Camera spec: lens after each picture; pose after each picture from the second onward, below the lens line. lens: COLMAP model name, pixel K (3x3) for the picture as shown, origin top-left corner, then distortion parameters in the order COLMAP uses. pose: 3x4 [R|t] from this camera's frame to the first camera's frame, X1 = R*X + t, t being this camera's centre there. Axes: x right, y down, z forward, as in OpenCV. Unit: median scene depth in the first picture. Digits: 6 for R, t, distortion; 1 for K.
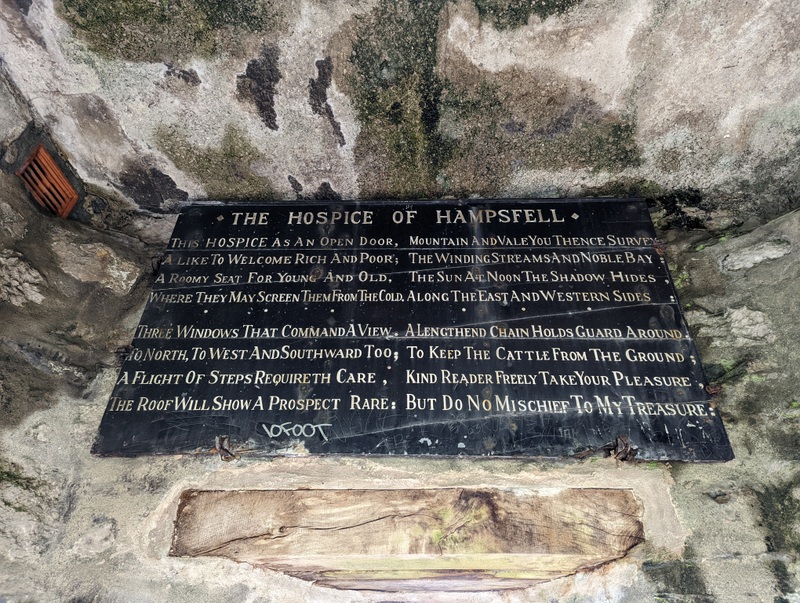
lens RADIAL K [[558.0, 0, 401.8], [0, 558.0, 299.9], [0, 0, 1]] dist [0.045102, -0.022948]
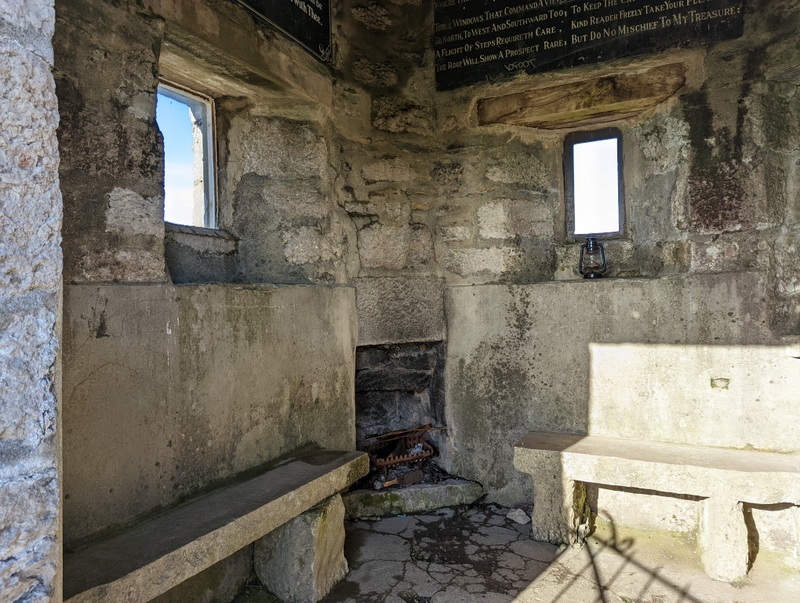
lens RADIAL K [[558.0, 0, 400.6], [0, 558.0, 301.1], [0, 0, 1]] dist [0.045102, -0.022948]
pose [[0.914251, -0.024689, -0.404395, 0.260368], [0.286252, 0.745723, 0.601629, -0.555428], [0.286713, -0.665799, 0.688845, -1.310430]]
